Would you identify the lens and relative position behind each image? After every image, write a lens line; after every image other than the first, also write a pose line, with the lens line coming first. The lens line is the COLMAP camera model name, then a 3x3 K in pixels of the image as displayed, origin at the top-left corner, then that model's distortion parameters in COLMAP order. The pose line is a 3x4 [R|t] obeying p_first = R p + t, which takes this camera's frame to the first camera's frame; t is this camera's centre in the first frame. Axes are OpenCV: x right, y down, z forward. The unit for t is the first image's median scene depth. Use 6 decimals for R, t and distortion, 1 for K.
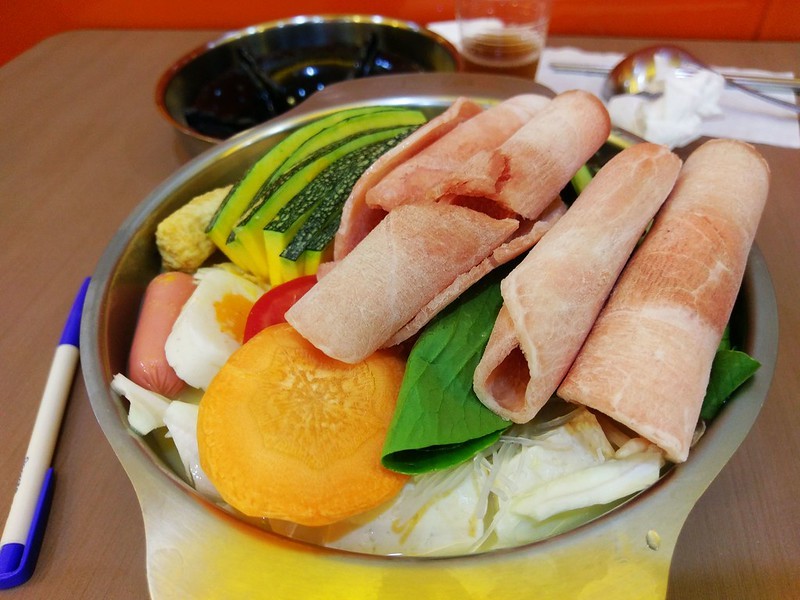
lens RADIAL K [[626.4, 0, 399.1], [0, 626.4, 297.2], [0, 0, 1]] dist [0.009871, -0.070987]
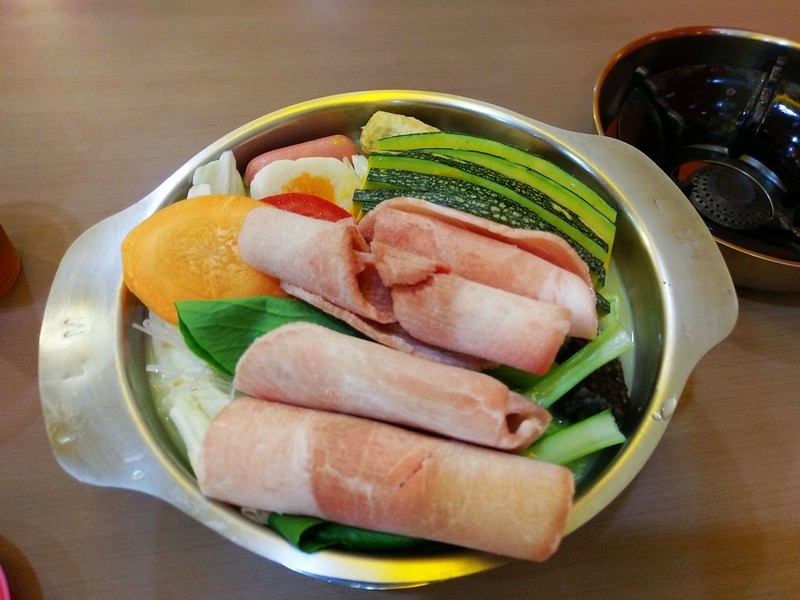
lens RADIAL K [[626.4, 0, 426.0], [0, 626.4, 299.8], [0, 0, 1]] dist [0.009871, -0.070987]
pose [[0.322194, 0.826462, -0.461684, 0.741677], [-0.702123, 0.535742, 0.469046, -0.759216], [0.634992, 0.173035, 0.752890, 0.197978]]
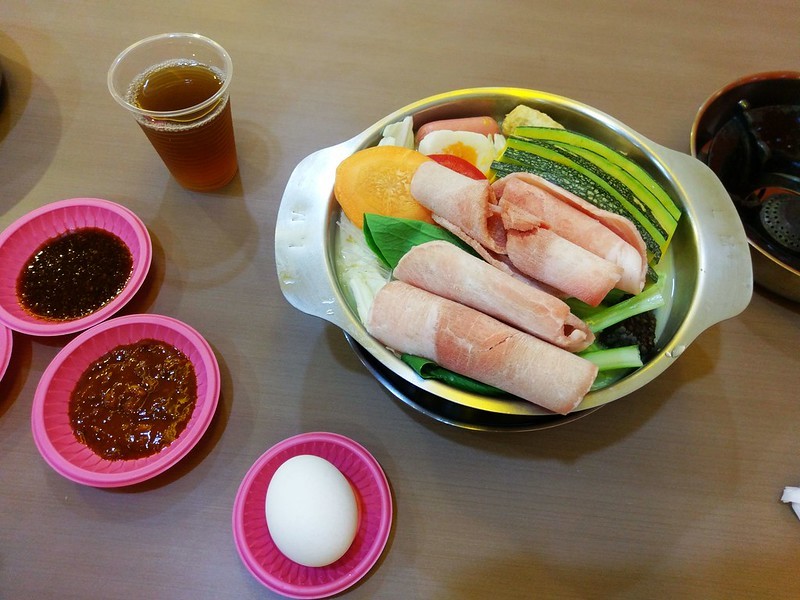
lens RADIAL K [[626.4, 0, 400.7], [0, 626.4, 301.7], [0, 0, 1]] dist [0.009871, -0.070987]
pose [[0.059717, 0.896950, -0.438080, 1.106966], [-0.708942, 0.347065, 0.613960, -0.985472], [0.702734, 0.273909, 0.656612, -0.298883]]
